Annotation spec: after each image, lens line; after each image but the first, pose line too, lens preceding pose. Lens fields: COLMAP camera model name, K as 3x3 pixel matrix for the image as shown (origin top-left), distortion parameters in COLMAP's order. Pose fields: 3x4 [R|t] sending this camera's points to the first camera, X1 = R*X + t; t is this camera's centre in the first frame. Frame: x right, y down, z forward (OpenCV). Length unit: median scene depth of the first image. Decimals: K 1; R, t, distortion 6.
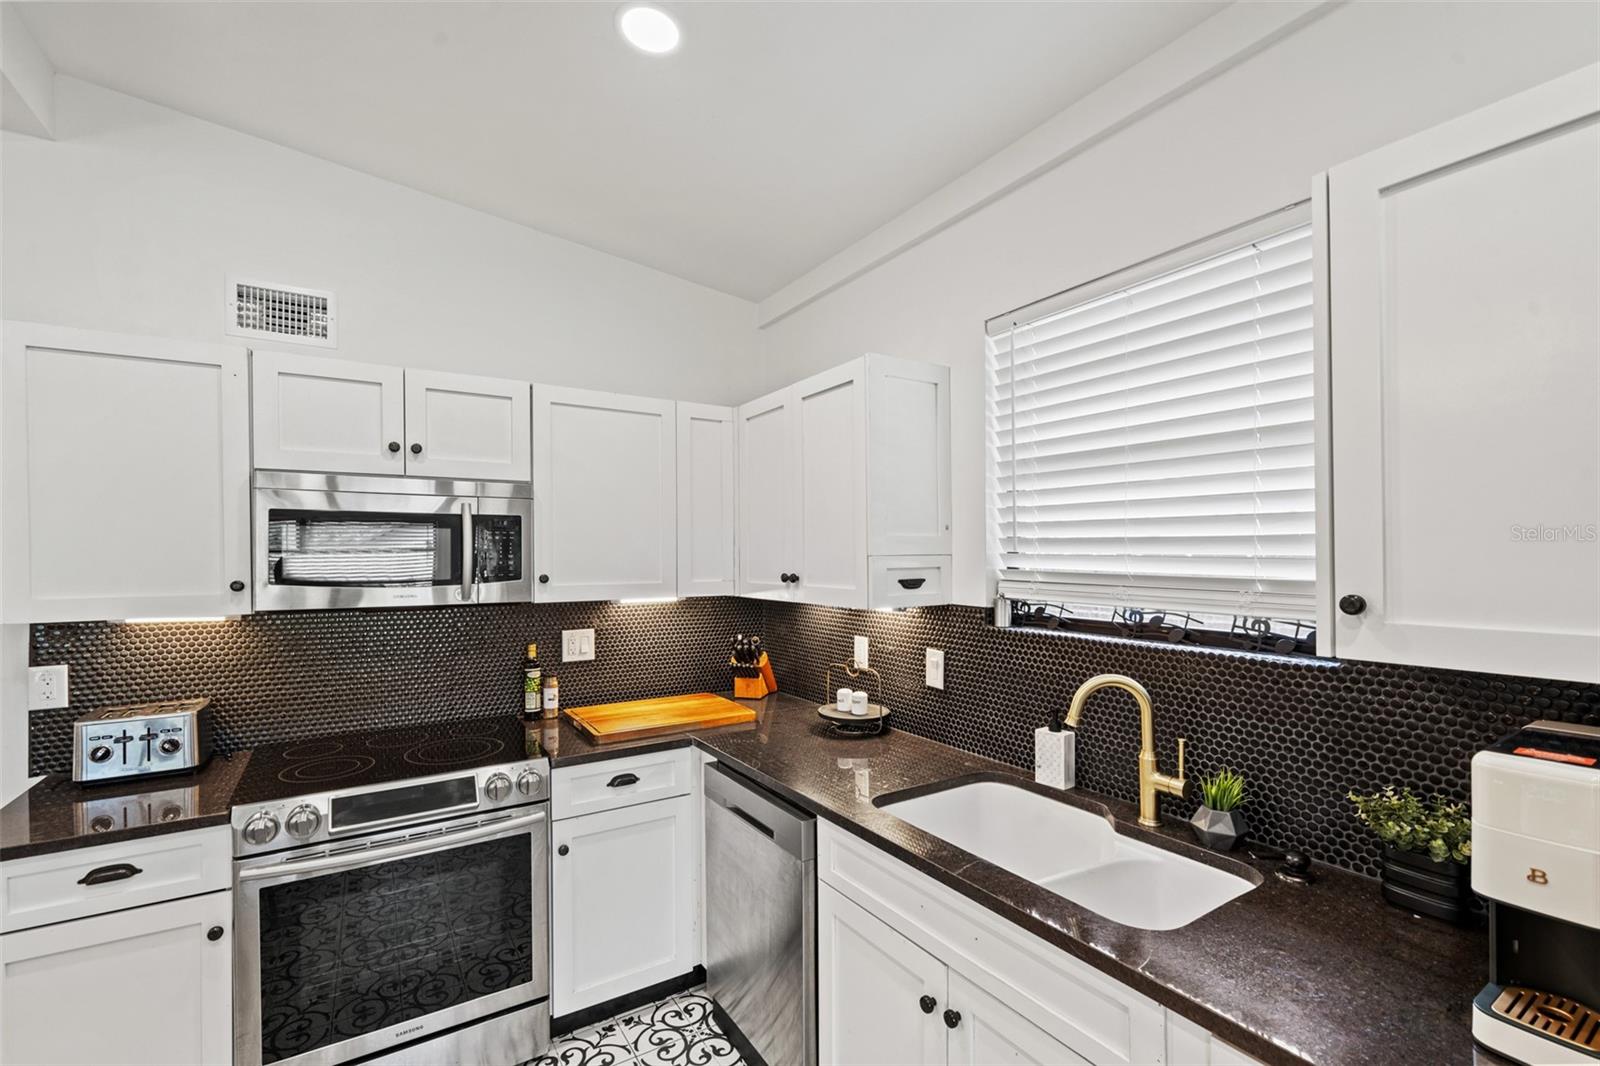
lens RADIAL K [[723.8, 0, 798.2], [0, 723.8, 536.3], [0, 0, 1]] dist [-0.002132, -0.000122]
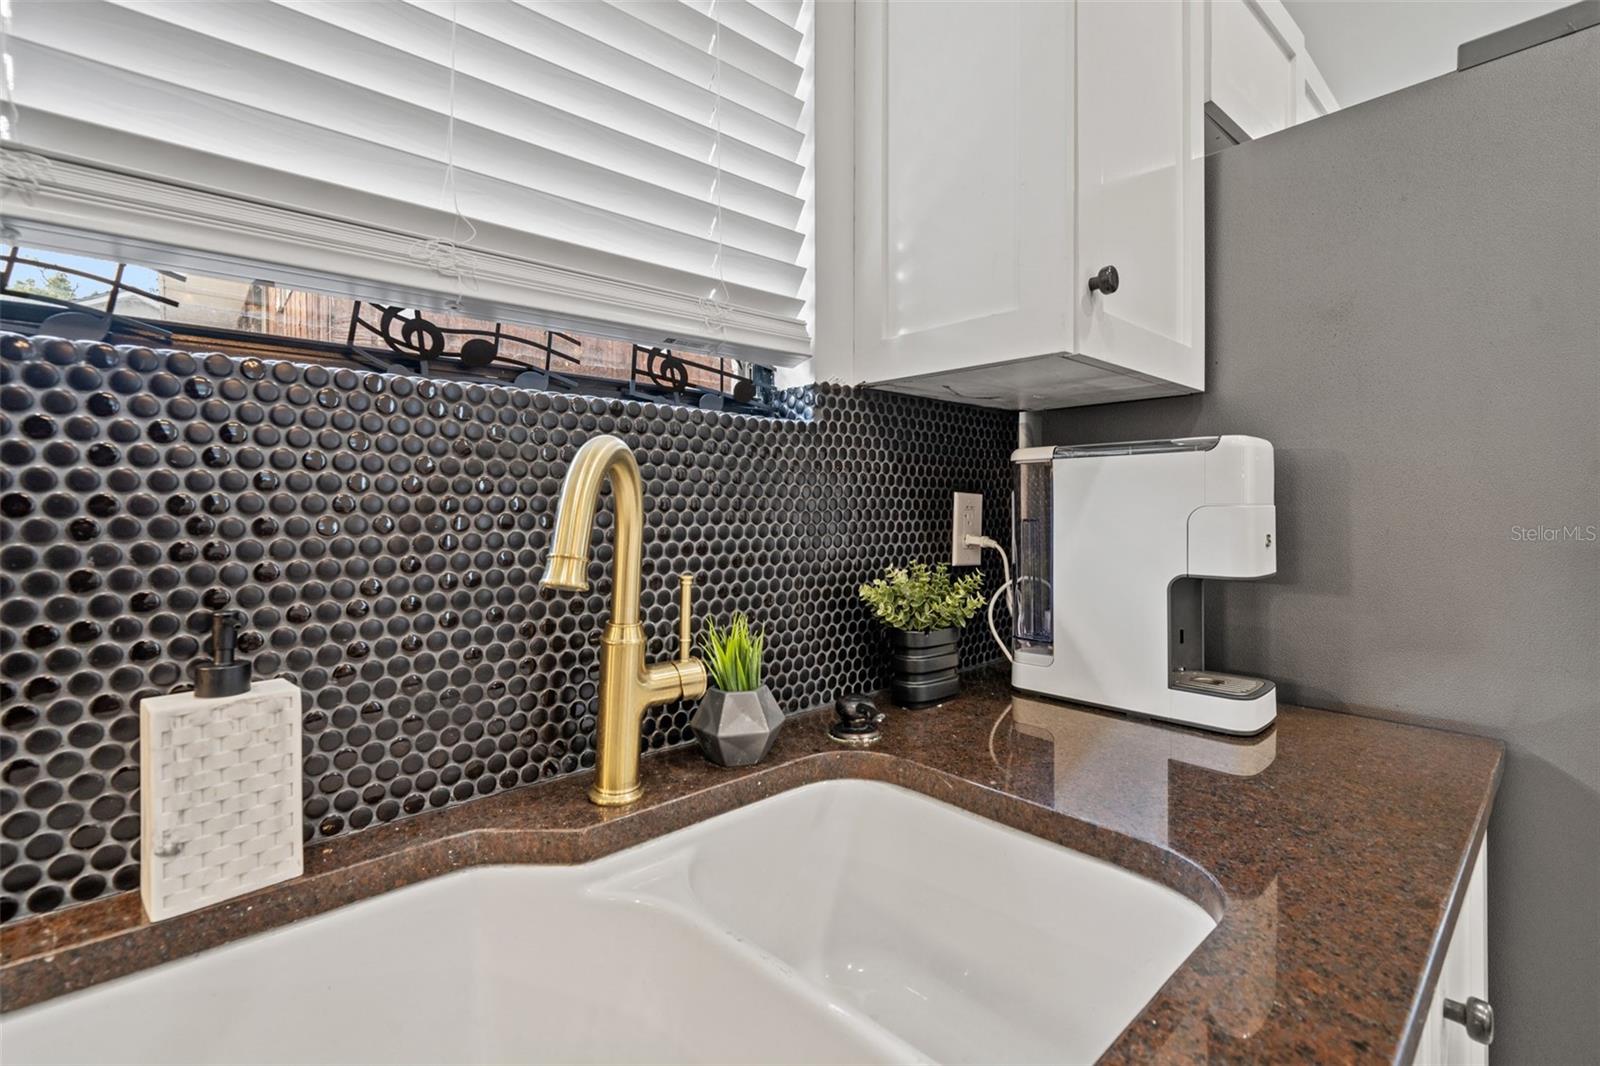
lens RADIAL K [[723.8, 0, 798.8], [0, 723.8, 522.1], [0, 0, 1]] dist [-0.002132, -0.000122]
pose [[-0.150292, 0.001463, 0.988641, 0.056268], [-0.002784, 0.999994, -0.001903, 0.238465], [-0.988638, -0.003038, -0.150287, 0.967526]]
